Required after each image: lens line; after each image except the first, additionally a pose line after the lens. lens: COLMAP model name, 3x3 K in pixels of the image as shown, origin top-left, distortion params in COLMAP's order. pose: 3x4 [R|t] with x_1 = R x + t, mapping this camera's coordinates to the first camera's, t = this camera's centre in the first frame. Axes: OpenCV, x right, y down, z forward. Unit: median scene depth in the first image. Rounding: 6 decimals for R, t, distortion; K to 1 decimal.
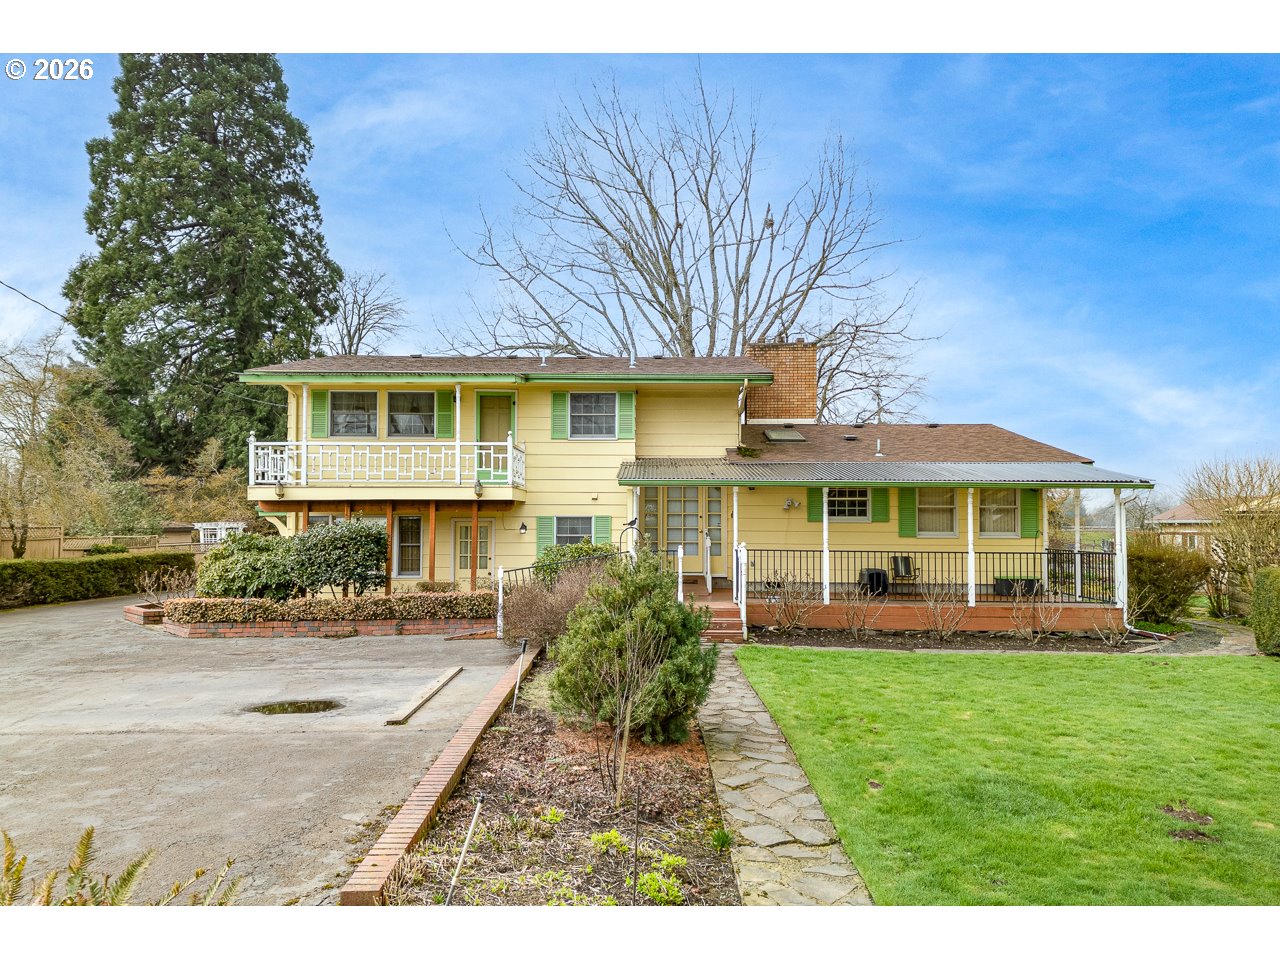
lens RADIAL K [[740.8, 0, 640.0], [0, 740.8, 480.0], [0, 0, 1]] dist [0.000252, -0.000092]
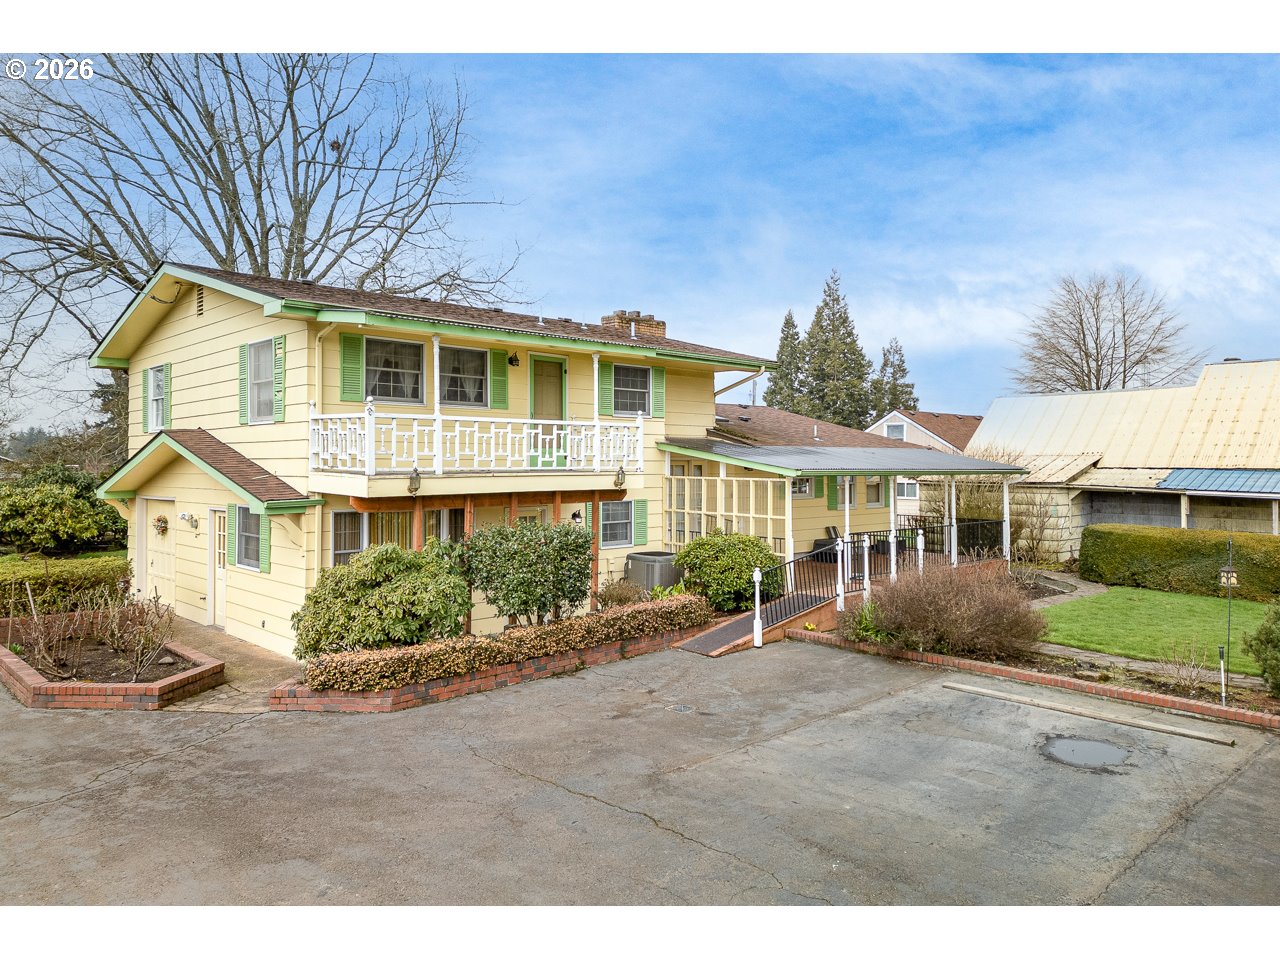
lens RADIAL K [[893.3, 0, 640.0], [0, 893.3, 480.0], [0, 0, 1]] dist [-0.002265, -0.001810]
pose [[0.719237, -0.013207, 0.694640, -0.797643], [0.001095, 0.999840, 0.017876, -0.002965], [-0.694764, -0.012097, 0.719136, 0.234362]]
